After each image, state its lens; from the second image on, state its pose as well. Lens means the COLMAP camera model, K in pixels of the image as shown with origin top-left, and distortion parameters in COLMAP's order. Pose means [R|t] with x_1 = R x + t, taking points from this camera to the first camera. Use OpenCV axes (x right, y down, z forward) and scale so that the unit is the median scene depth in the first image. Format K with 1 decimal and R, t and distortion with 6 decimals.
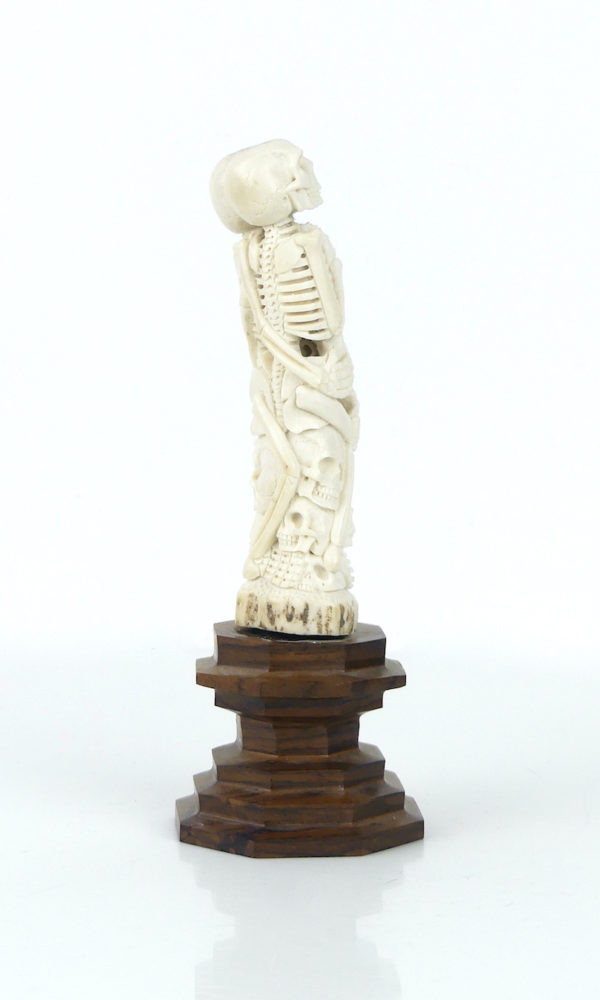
lens RADIAL K [[2030.9, 0, 300.0], [0, 2030.9, 500.0], [0, 0, 1]] dist [-0.034592, 0.108214]
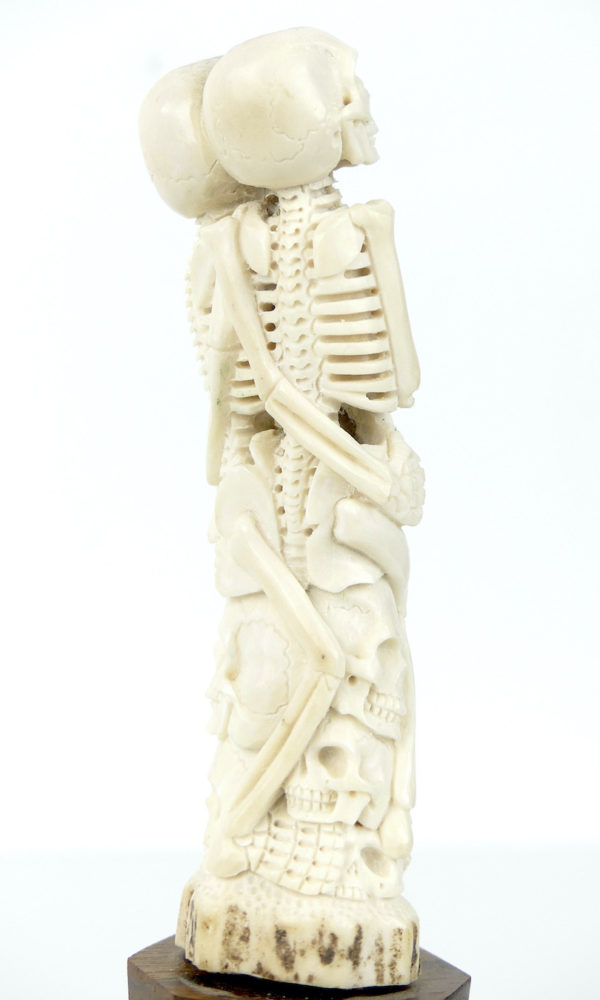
lens RADIAL K [[1972.0, 0, 408.6], [0, 1972.0, 501.0], [0, 0, 1]] dist [-0.037613, -0.145930]
pose [[0.951093, 0.020974, 0.308193, -0.138455], [0.006603, 0.996084, -0.088166, -0.011483], [-0.308835, 0.085889, 0.947230, 0.517794]]
